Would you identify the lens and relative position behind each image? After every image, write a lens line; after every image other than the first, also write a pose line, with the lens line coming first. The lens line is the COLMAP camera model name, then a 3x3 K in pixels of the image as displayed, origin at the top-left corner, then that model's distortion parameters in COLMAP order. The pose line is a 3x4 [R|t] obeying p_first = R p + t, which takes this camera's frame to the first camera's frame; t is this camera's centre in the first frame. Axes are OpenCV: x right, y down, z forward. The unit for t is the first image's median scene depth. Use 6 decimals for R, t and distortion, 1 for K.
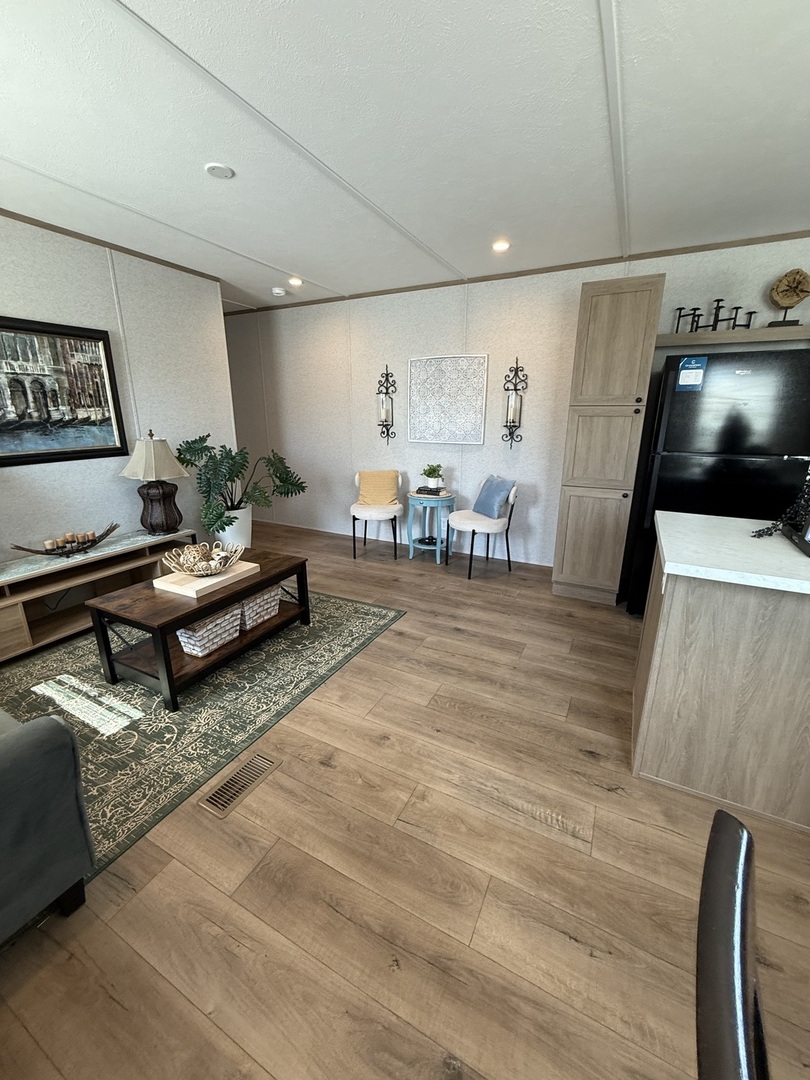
lens RADIAL K [[429.5, 0, 405.0], [0, 429.5, 540.0], [0, 0, 1]] dist [-0.000857, -0.000630]
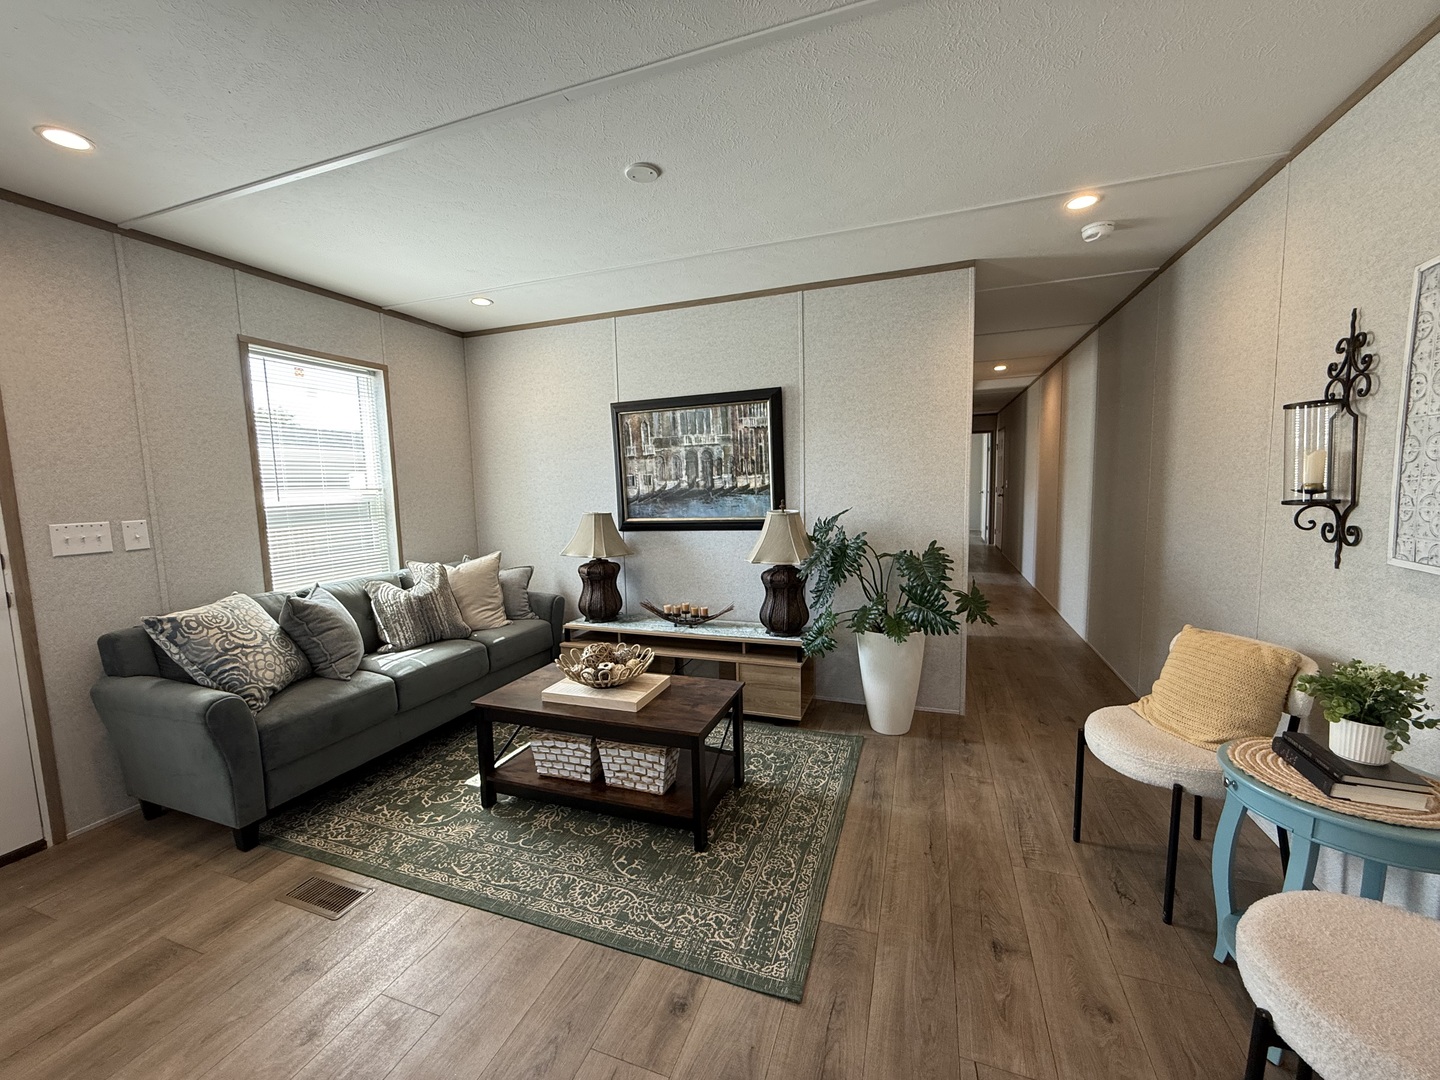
lens RADIAL K [[572.7, 0, 716.5], [0, 572.7, 543.4], [0, 0, 1]] dist [-0.000857, -0.000630]
pose [[0.130077, 0.099683, -0.986480, 0.475986], [-0.257559, 0.964176, 0.063467, -0.242553], [0.957467, 0.245822, 0.151092, 0.837126]]
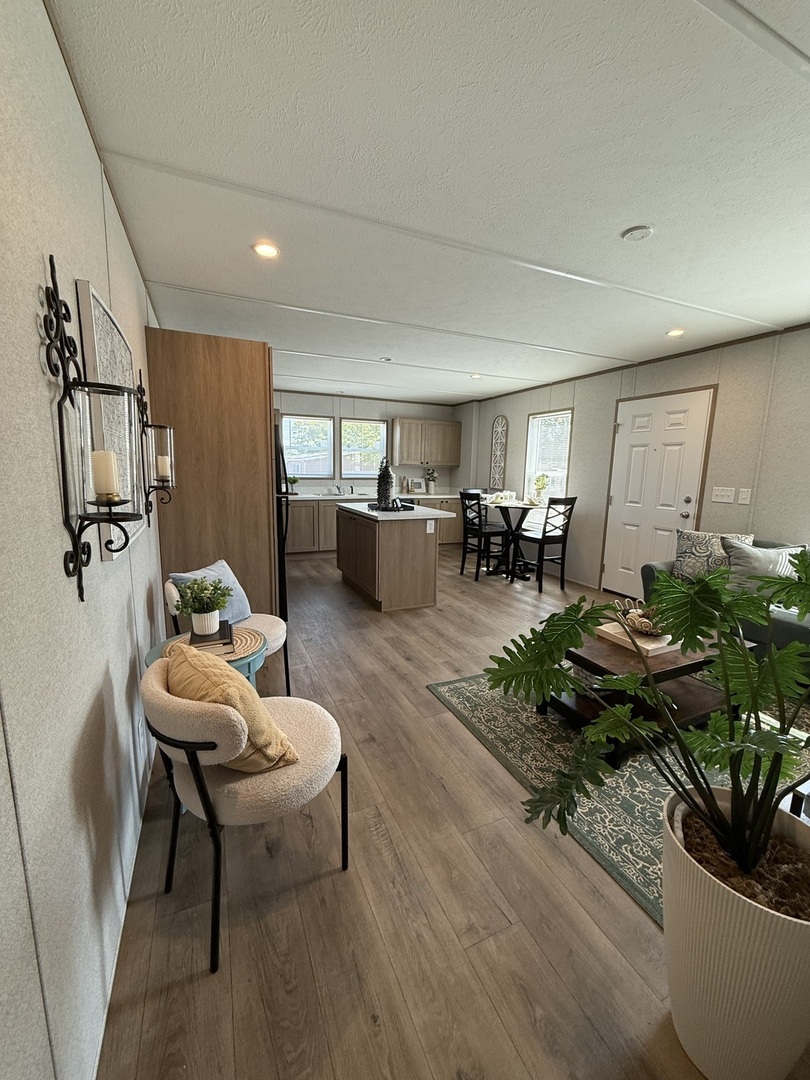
lens RADIAL K [[429.5, 0, 405.0], [0, 429.5, 540.0], [0, 0, 1]] dist [-0.000857, -0.000630]
pose [[-0.786332, -0.120622, 0.605914, -0.512474], [0.155267, 0.910692, 0.382795, -0.504258], [-0.597975, 0.395083, -0.697378, 1.678985]]
